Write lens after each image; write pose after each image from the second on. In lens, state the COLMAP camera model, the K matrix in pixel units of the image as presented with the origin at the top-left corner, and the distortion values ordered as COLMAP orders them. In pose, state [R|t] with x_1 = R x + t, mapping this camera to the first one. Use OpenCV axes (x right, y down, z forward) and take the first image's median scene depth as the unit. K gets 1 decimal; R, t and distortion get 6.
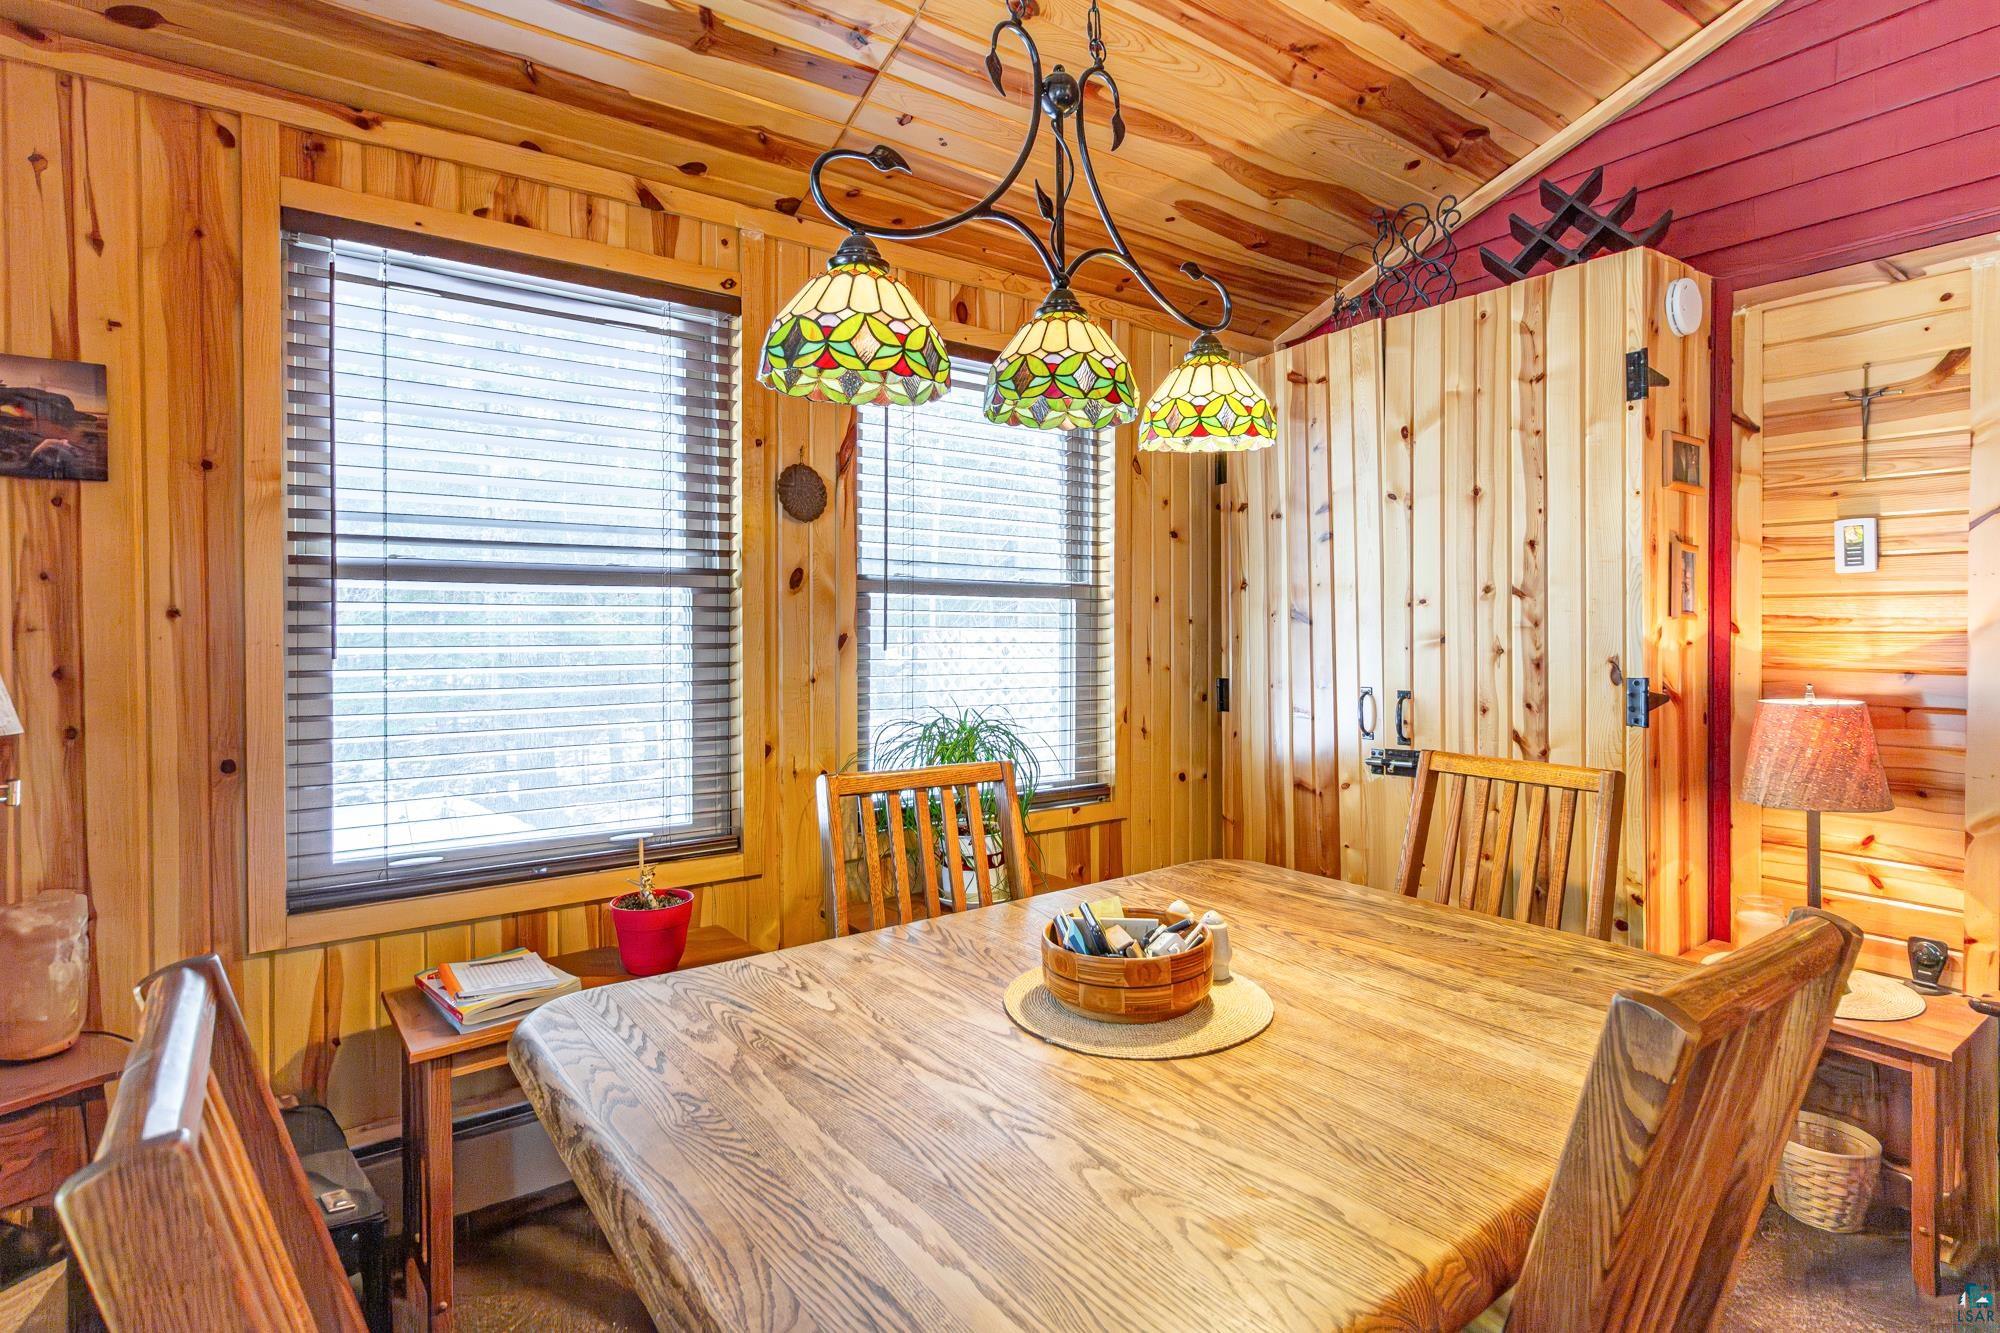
lens RADIAL K [[1009.1, 0, 1032.2], [0, 1009.1, 633.5], [0, 0, 1]] dist [0.002960, -0.001233]
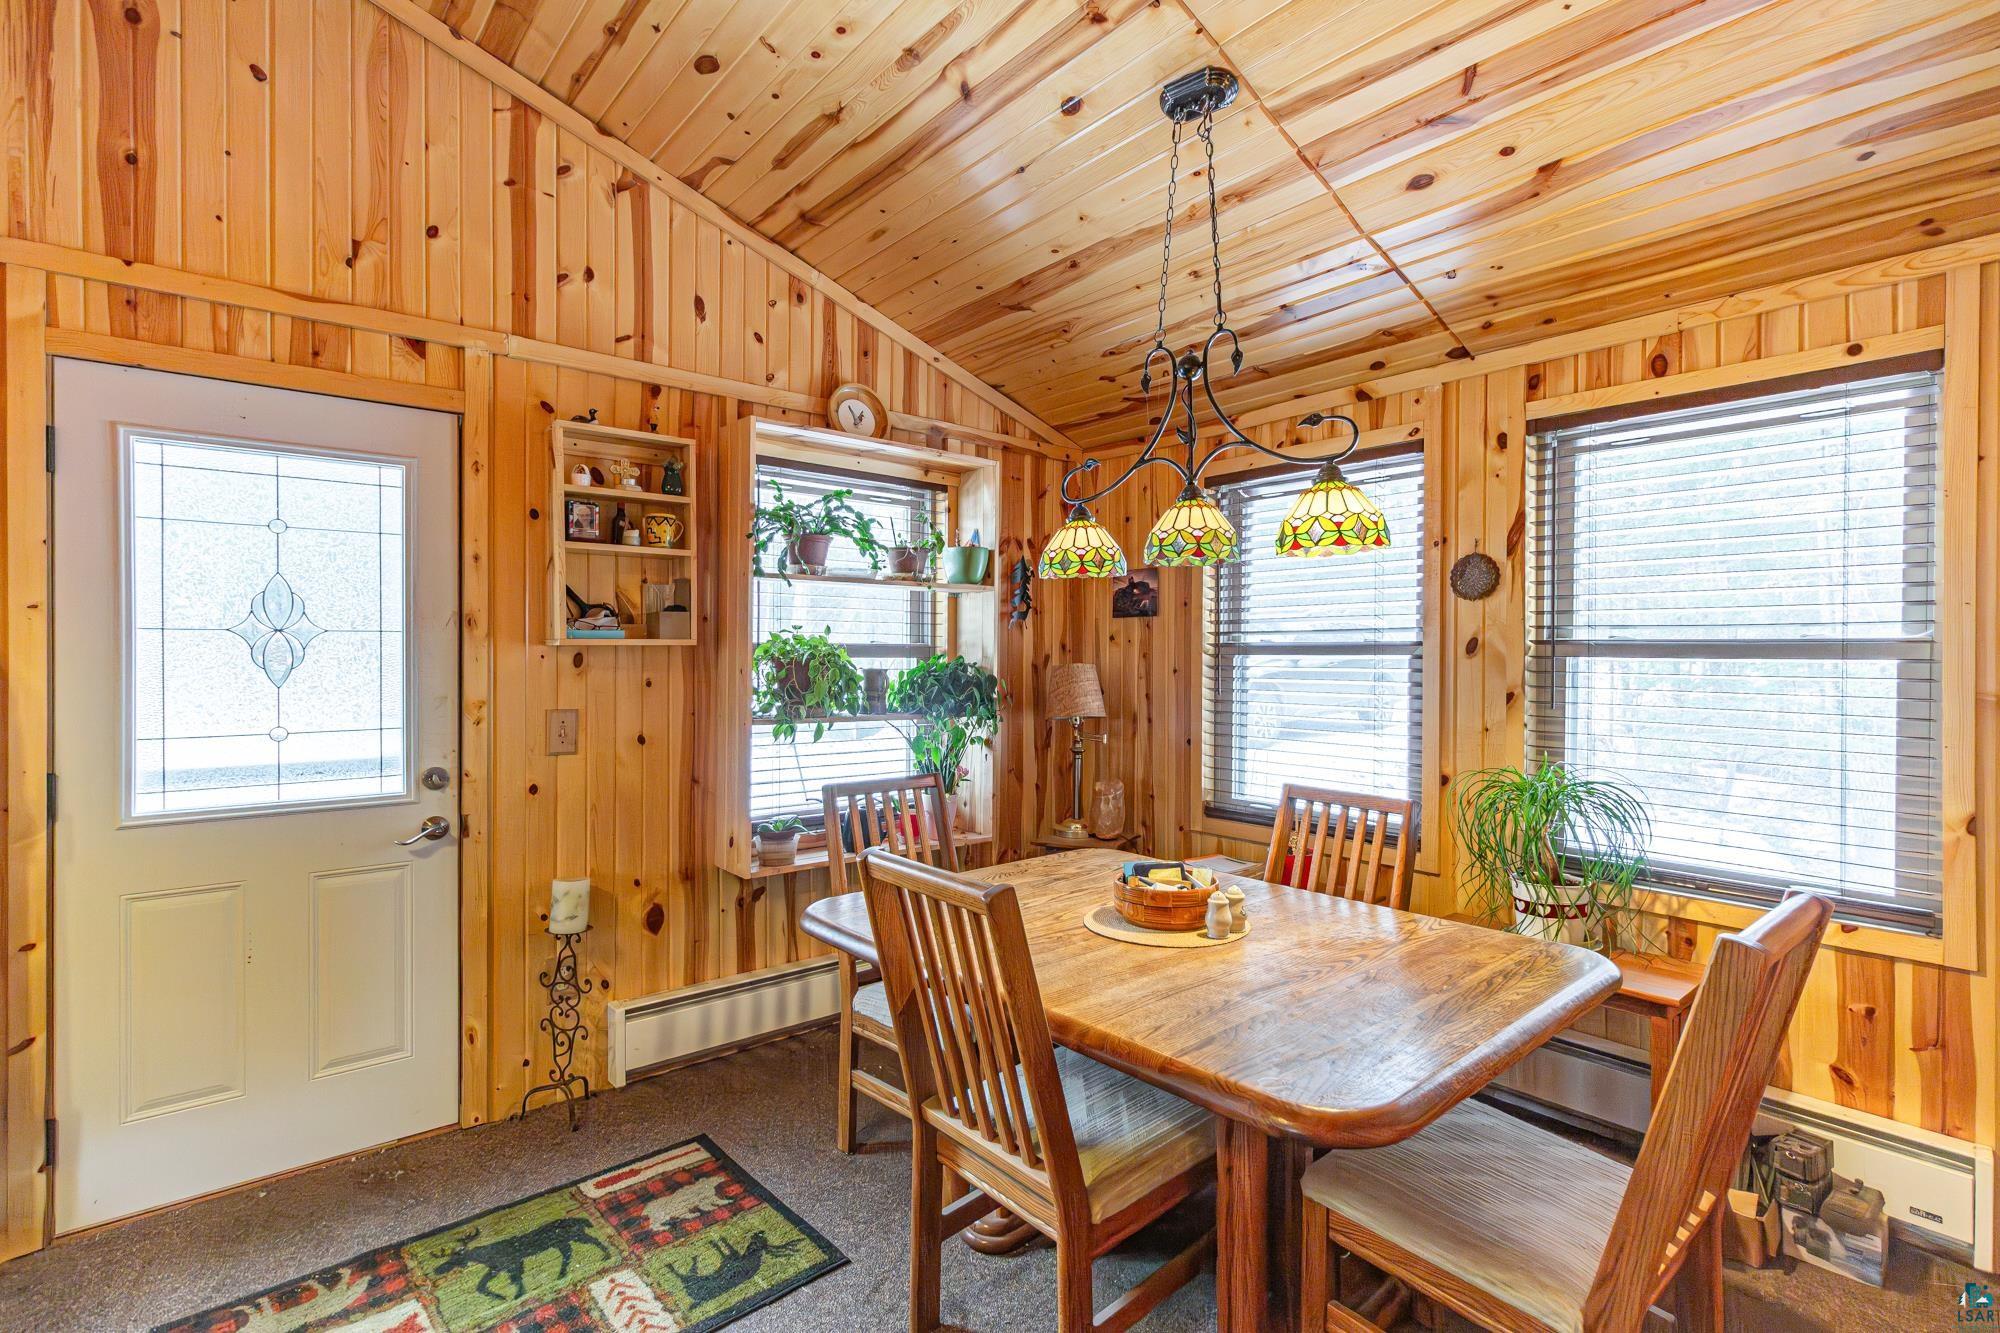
lens RADIAL K [[932.8, 0, 1003.4], [0, 932.8, 658.6], [0, 0, 1]] dist [0.003749, 0.000959]
pose [[0.054429, 0.001386, -0.998517, 0.967319], [-0.012054, 0.999927, 0.000731, -0.036166], [0.998445, 0.011997, 0.054442, 0.397476]]
